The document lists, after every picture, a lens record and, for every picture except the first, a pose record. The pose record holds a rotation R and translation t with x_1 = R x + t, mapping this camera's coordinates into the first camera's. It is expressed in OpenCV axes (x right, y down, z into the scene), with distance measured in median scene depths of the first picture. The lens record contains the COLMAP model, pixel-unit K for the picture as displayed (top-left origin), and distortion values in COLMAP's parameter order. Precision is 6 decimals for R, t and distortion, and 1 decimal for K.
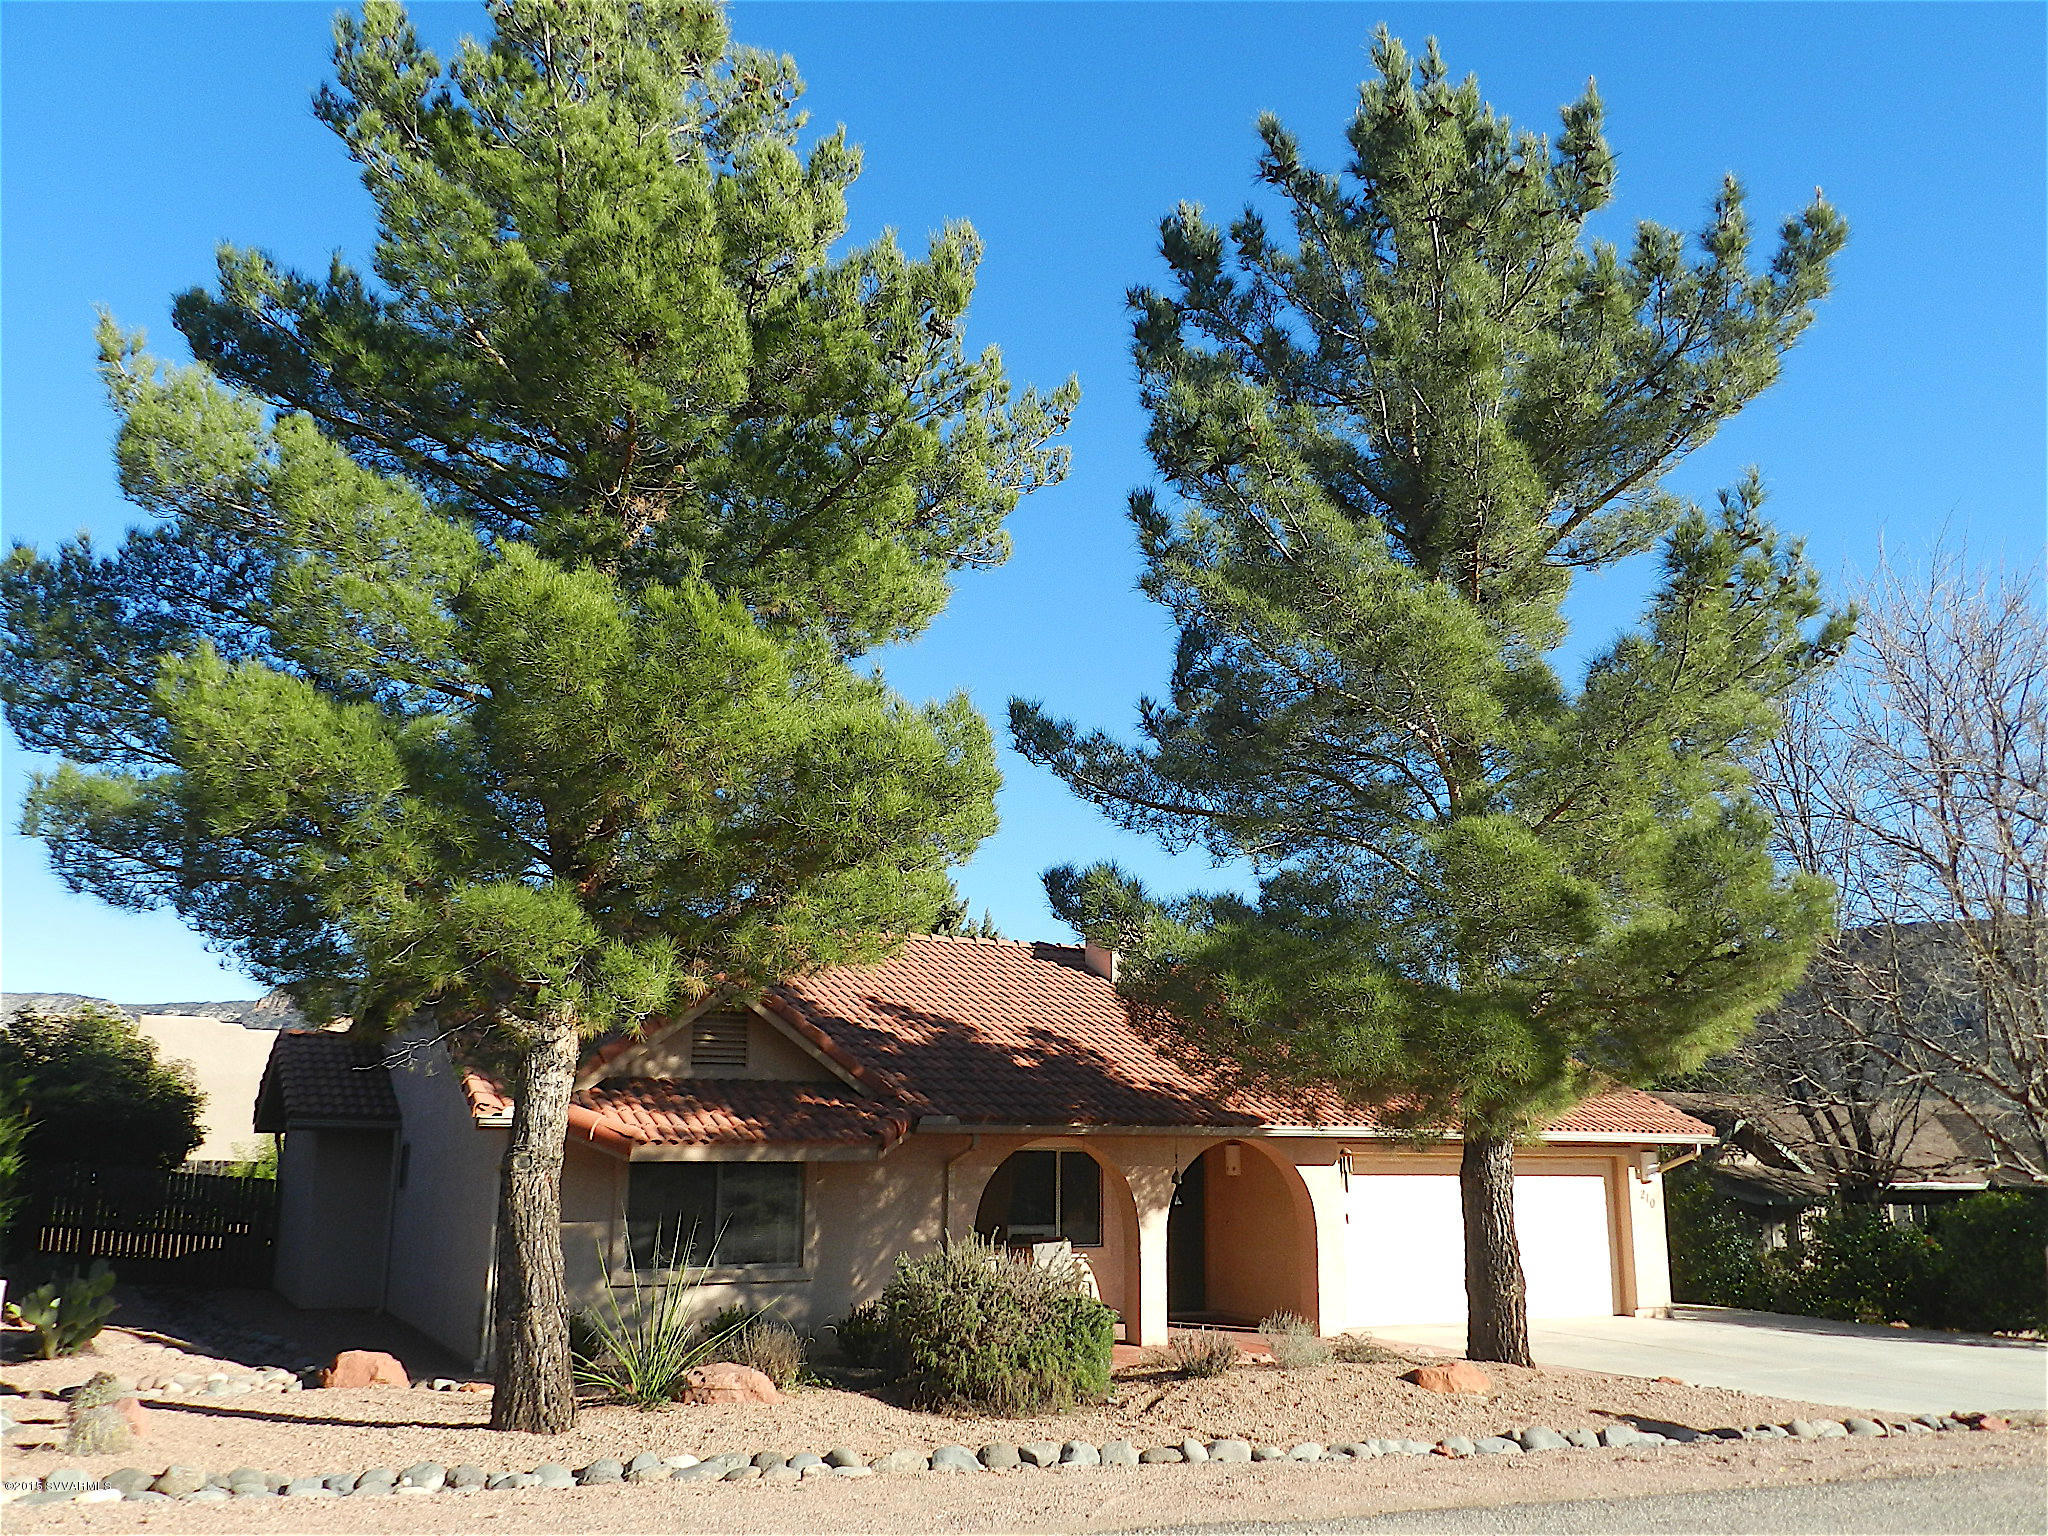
lens RADIAL K [[1680.9, 0, 1024.0], [0, 1680.9, 768.0], [0, 0, 1]] dist [-0.005850, -0.003924]
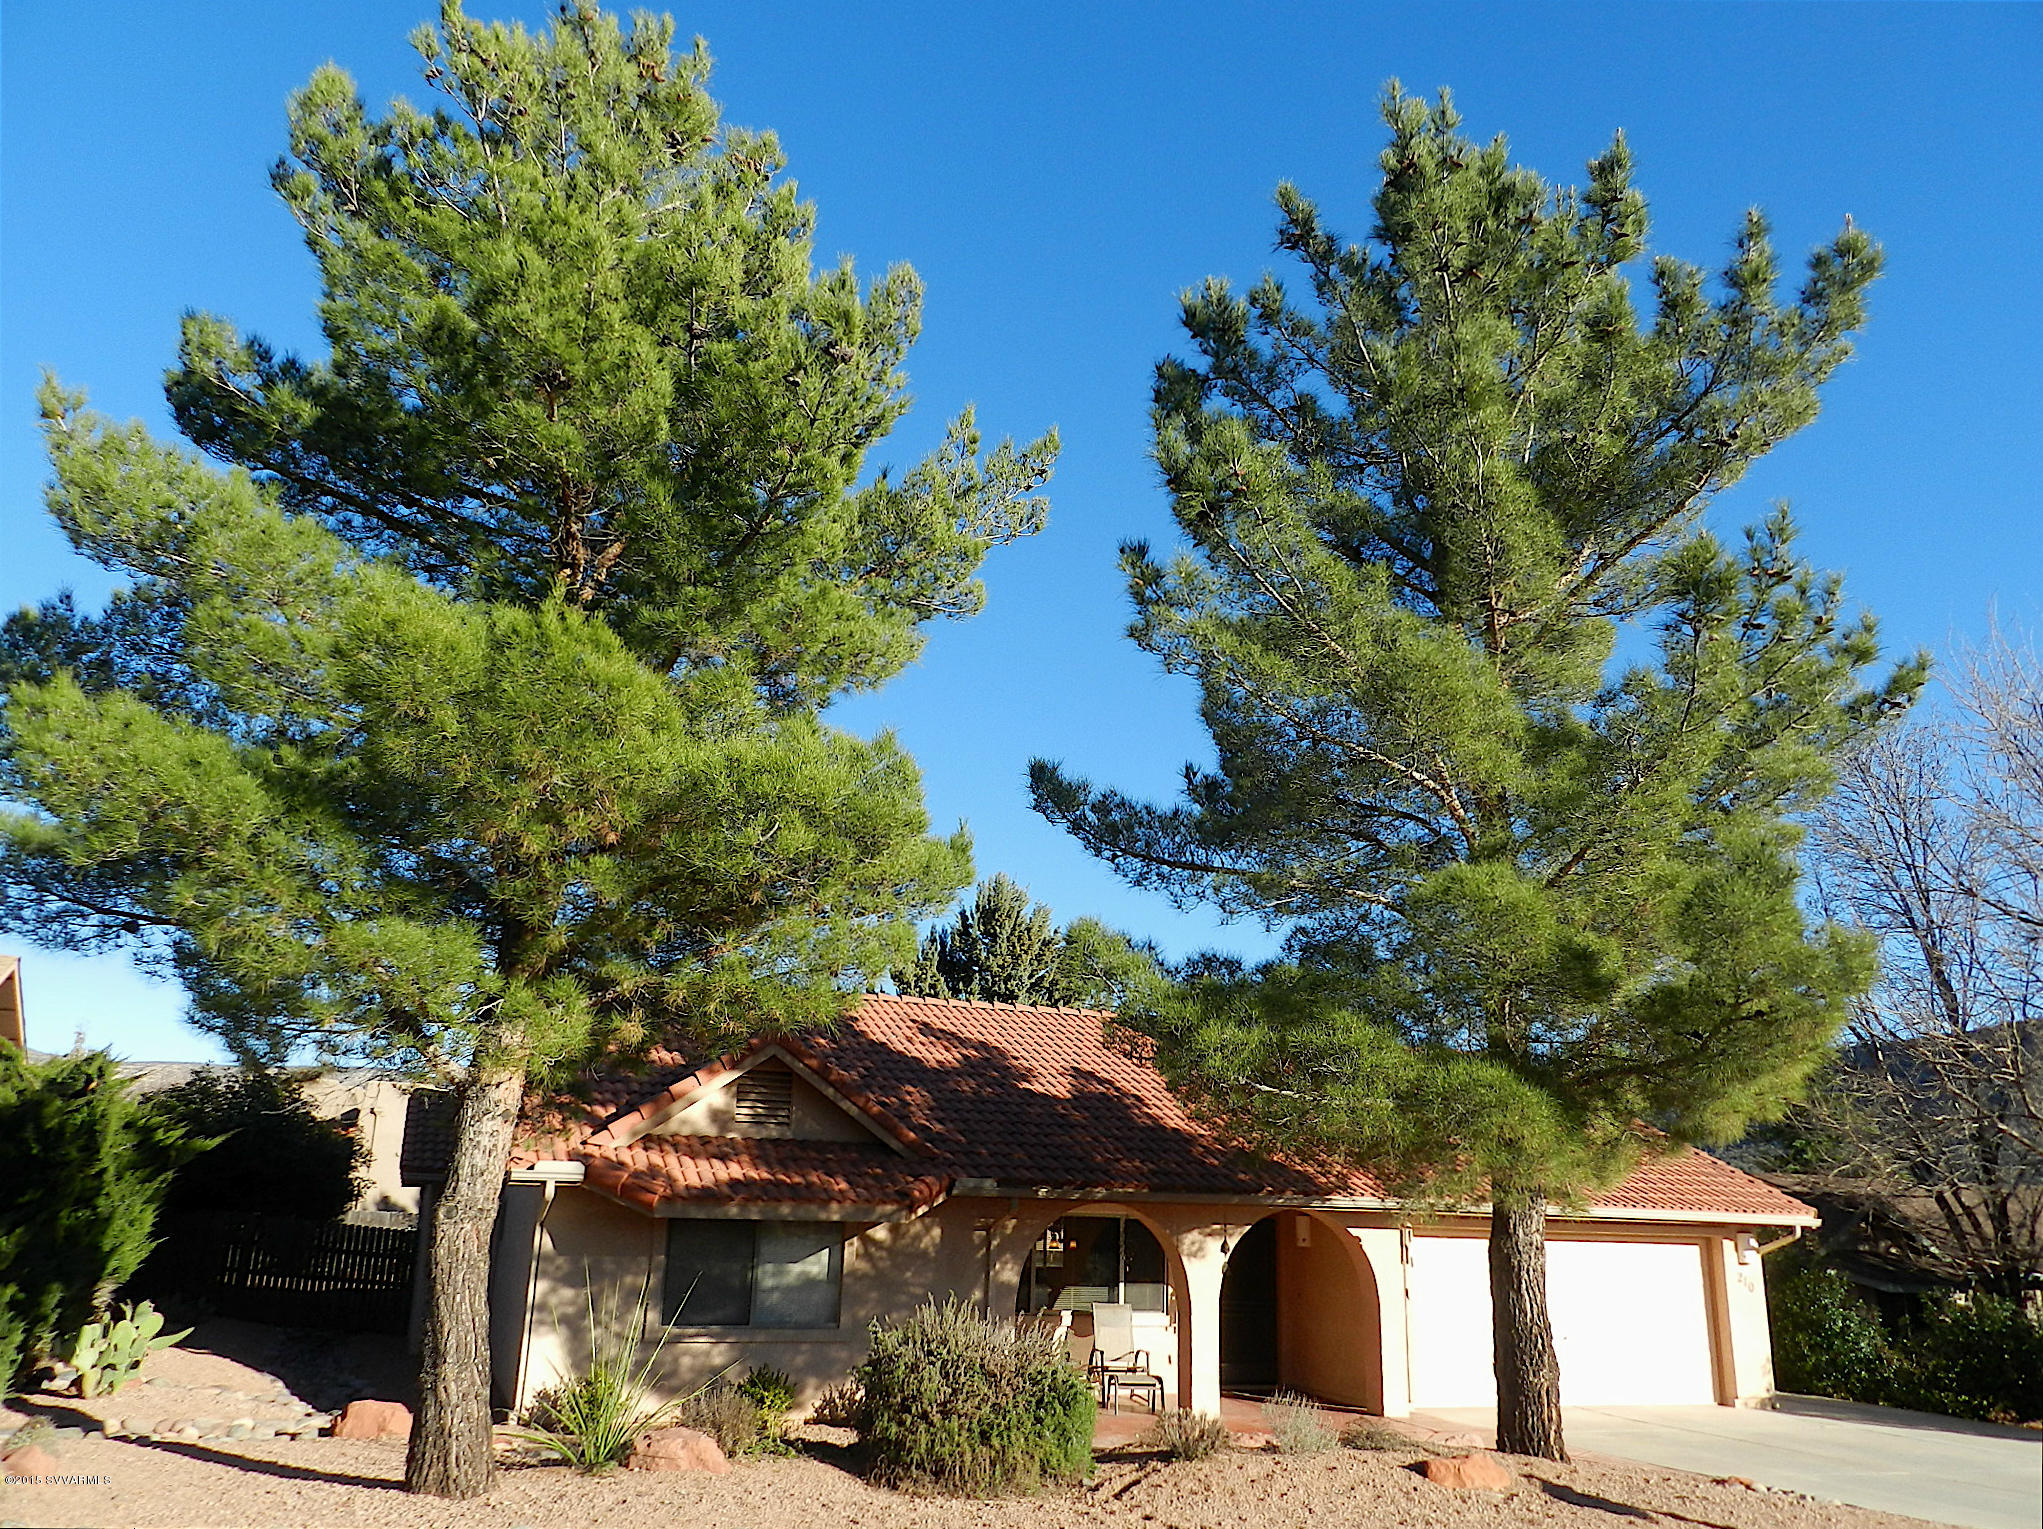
lens RADIAL K [[1535.4, 0, 1021.5], [0, 1535.4, 764.5], [0, 0, 1]] dist [-0.000183, -0.000051]
pose [[0.993131, -0.013066, -0.116278, 0.105450], [0.005554, 0.997890, -0.064696, 0.023839], [0.116878, 0.063606, 0.991107, 0.094514]]
